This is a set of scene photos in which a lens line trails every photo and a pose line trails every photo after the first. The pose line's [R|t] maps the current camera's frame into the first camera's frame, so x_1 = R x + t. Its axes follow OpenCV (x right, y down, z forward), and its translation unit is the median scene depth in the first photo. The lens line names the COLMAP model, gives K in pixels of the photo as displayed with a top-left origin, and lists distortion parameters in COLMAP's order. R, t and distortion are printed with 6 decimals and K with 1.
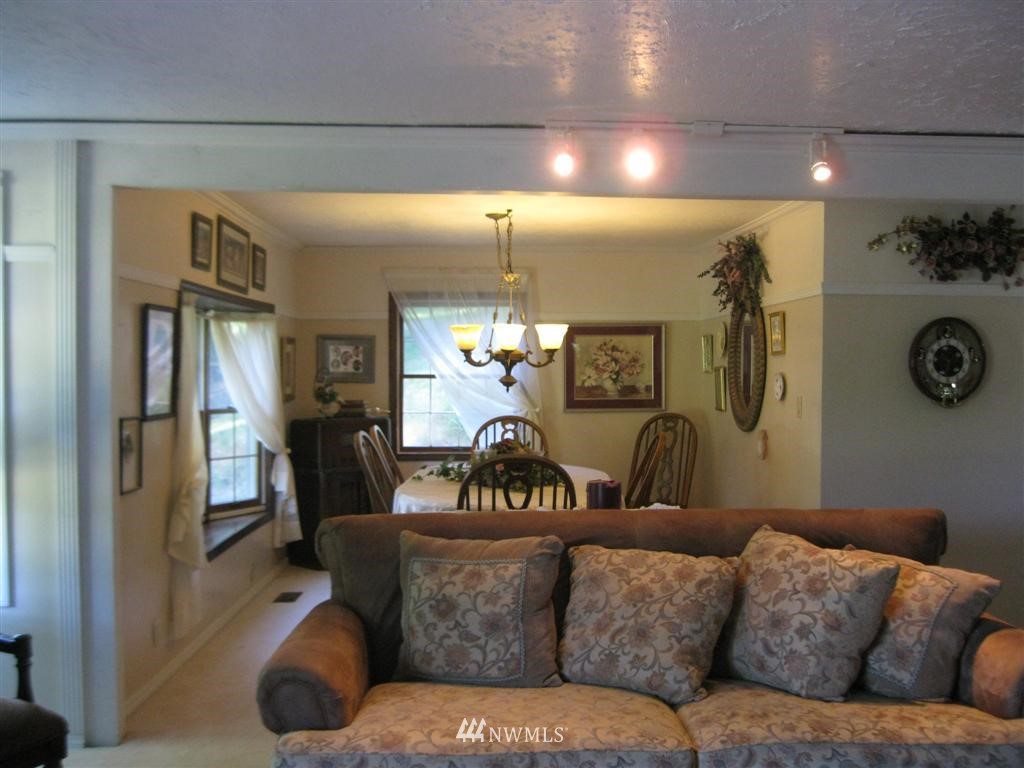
lens RADIAL K [[1048.5, 0, 511.8], [0, 1048.5, 387.8], [0, 0, 1]] dist [-0.113264, 0.000000]
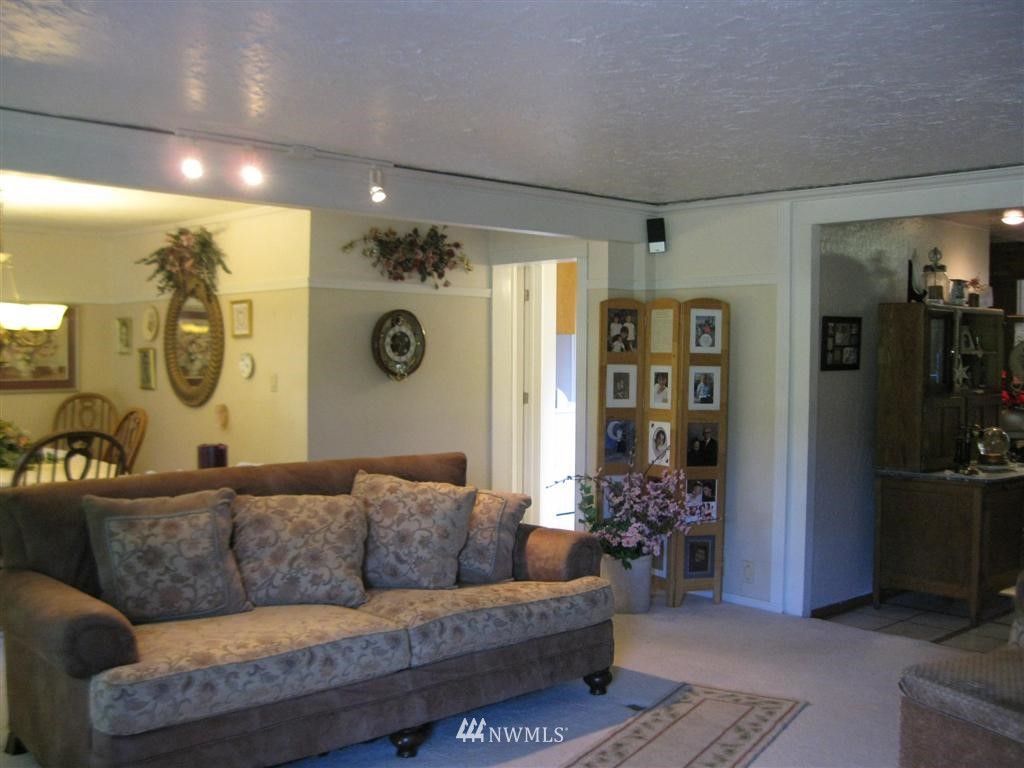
lens RADIAL K [[1048.5, 0, 517.7], [0, 1048.5, 382.8], [0, 0, 1]] dist [-0.113264, 0.000000]
pose [[0.747567, -0.012740, 0.664064, -0.503716], [0.006117, 0.999906, 0.012297, 0.010482], [-0.664158, -0.005131, 0.747574, -0.097900]]
